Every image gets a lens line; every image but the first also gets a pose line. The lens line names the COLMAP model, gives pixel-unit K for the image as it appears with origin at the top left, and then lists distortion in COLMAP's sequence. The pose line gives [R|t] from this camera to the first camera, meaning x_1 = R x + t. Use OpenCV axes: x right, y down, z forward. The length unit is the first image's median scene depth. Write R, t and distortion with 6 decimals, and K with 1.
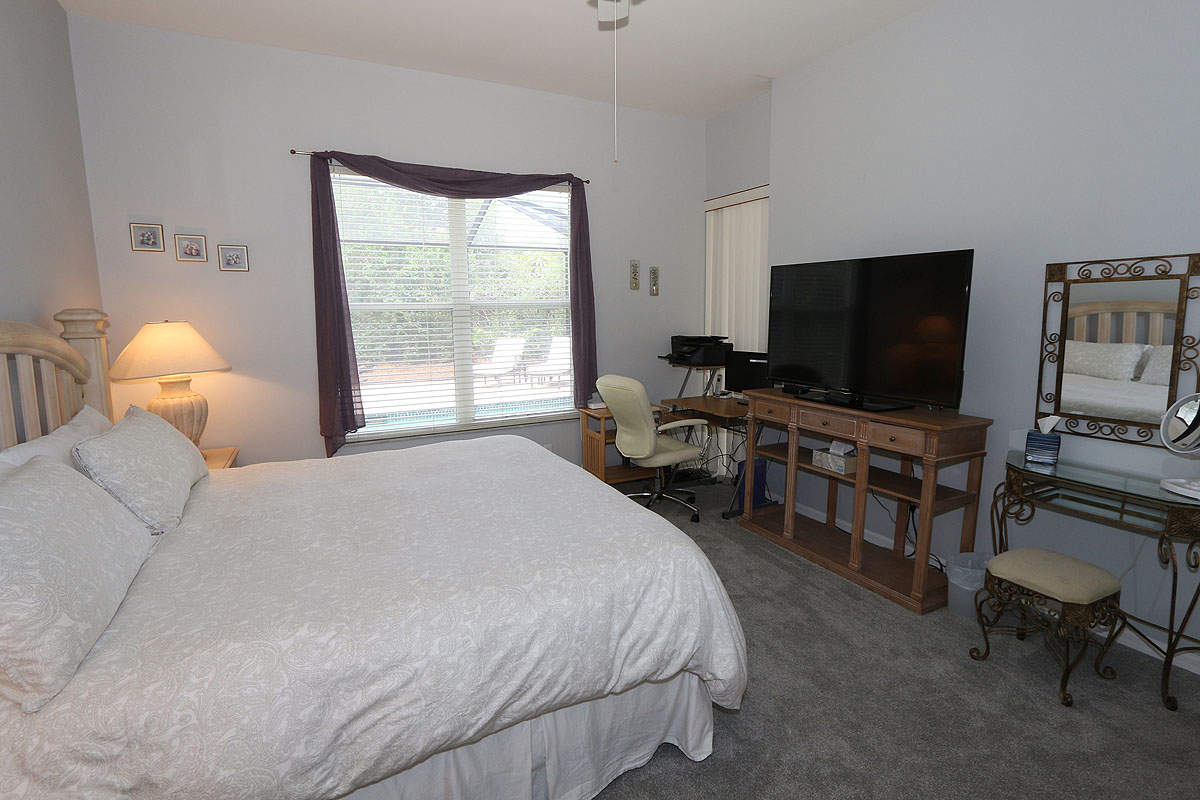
lens RADIAL K [[566.1, 0, 600.3], [0, 566.1, 394.2], [0, 0, 1]] dist [-0.011036, 0.002457]
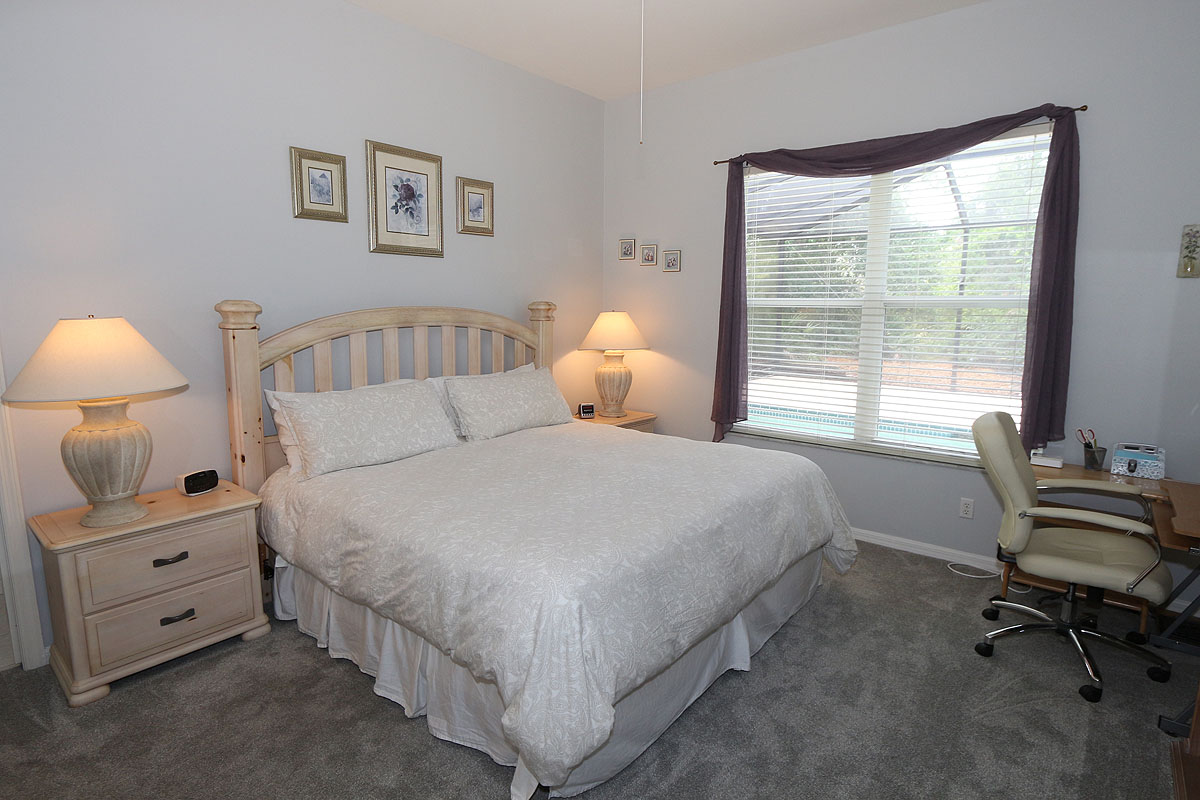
lens RADIAL K [[612.0, 0, 601.5], [0, 612.0, 396.6], [0, 0, 1]] dist [-0.013504, -0.000080]
pose [[0.401659, 0.151335, -0.903199, 0.518477], [-0.145833, 0.984236, 0.100060, -0.061121], [0.904104, 0.091526, 0.417396, 0.326882]]
